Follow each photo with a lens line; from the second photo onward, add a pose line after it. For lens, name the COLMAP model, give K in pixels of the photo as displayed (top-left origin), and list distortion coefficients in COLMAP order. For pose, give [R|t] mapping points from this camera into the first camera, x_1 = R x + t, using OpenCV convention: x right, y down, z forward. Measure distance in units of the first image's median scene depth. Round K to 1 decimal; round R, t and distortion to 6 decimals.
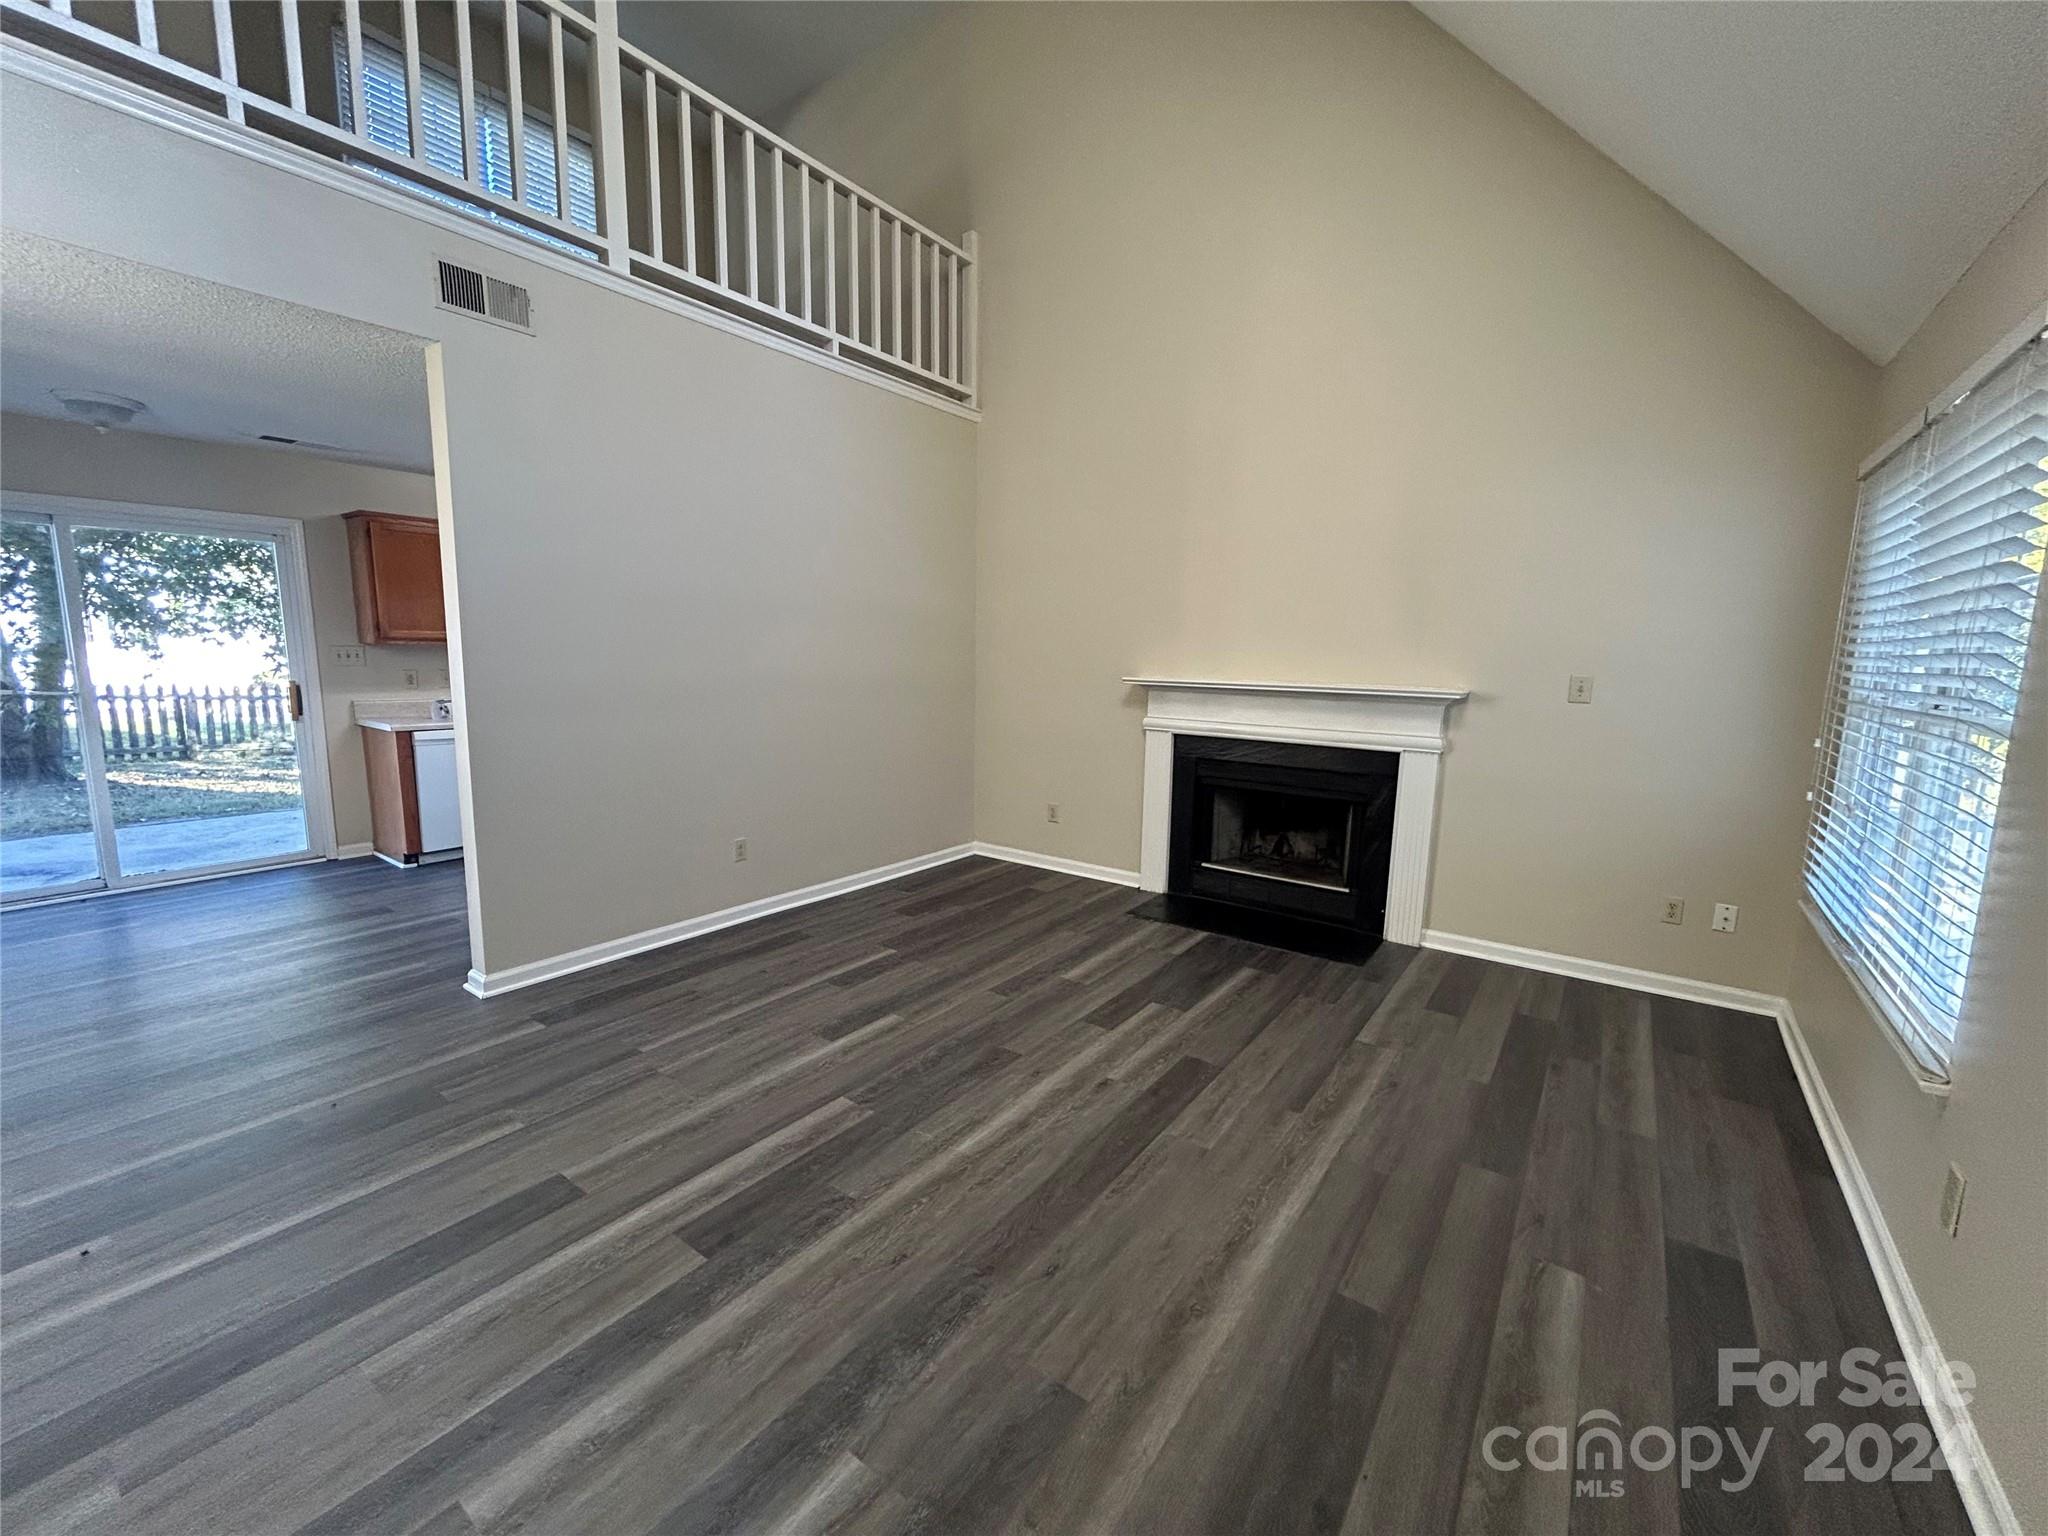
lens RADIAL K [[826.0, 0, 1016.1], [0, 826.0, 771.5], [0, 0, 1]] dist [-0.000667, 0.000398]
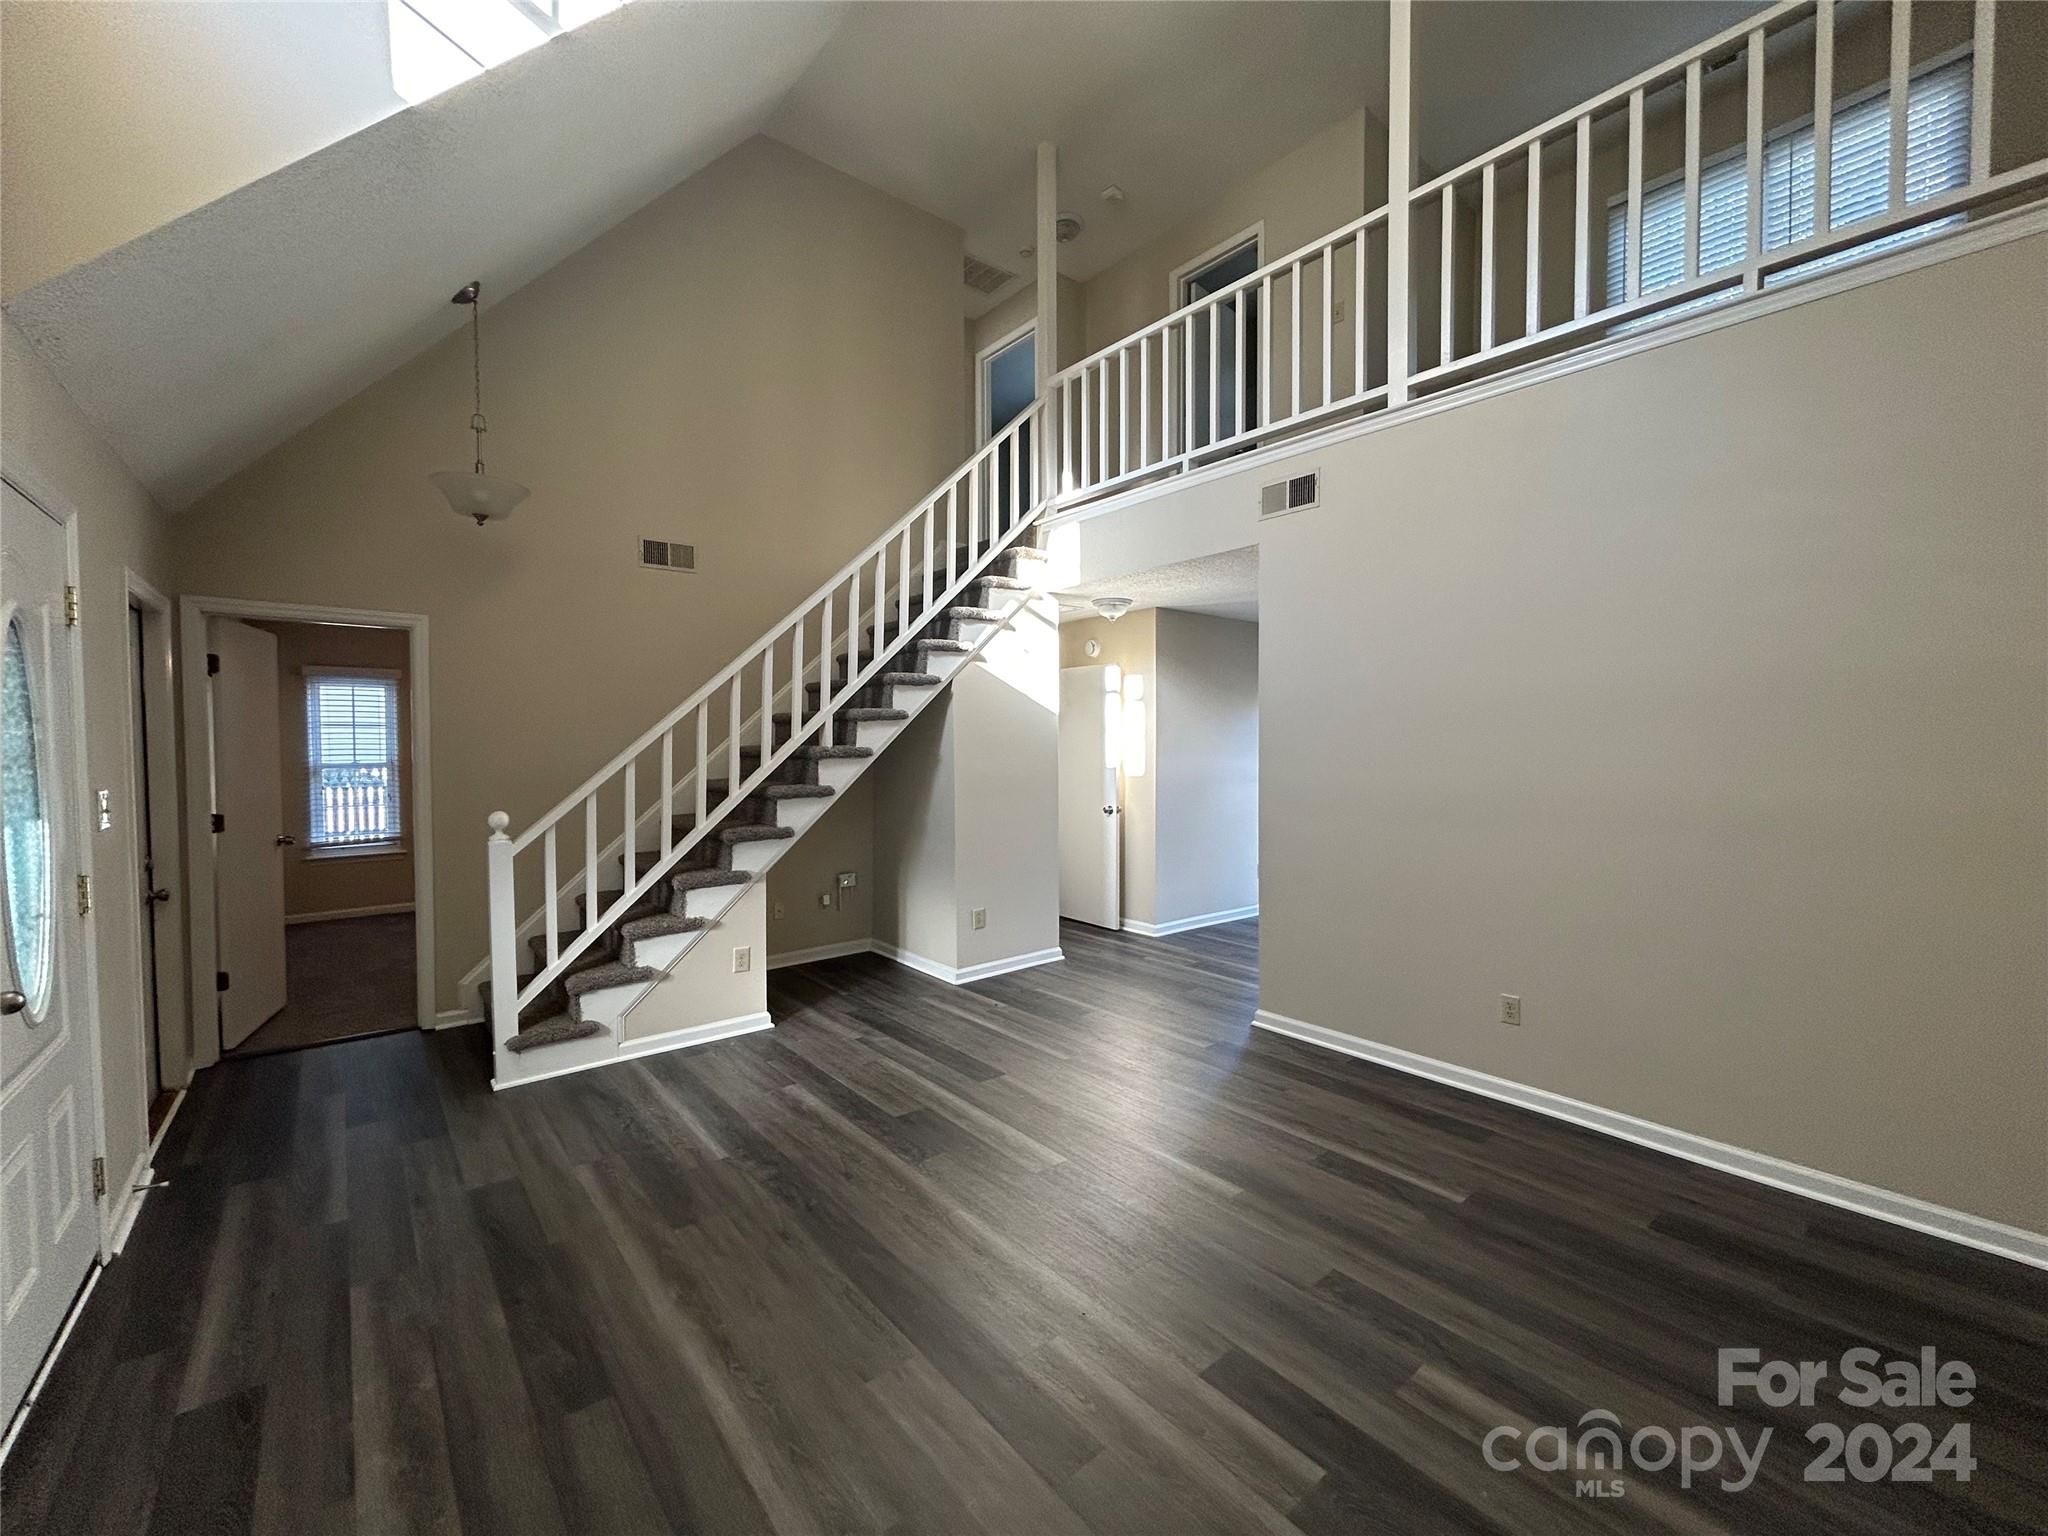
lens RADIAL K [[826.0, 0, 1026.5], [0, 826.0, 764.4], [0, 0, 1]] dist [-0.000667, 0.000398]
pose [[-0.238896, 0.006243, -0.971025, 0.695011], [-0.143568, 0.988762, 0.041678, -0.132821], [0.960373, 0.149365, -0.235315, 0.901006]]
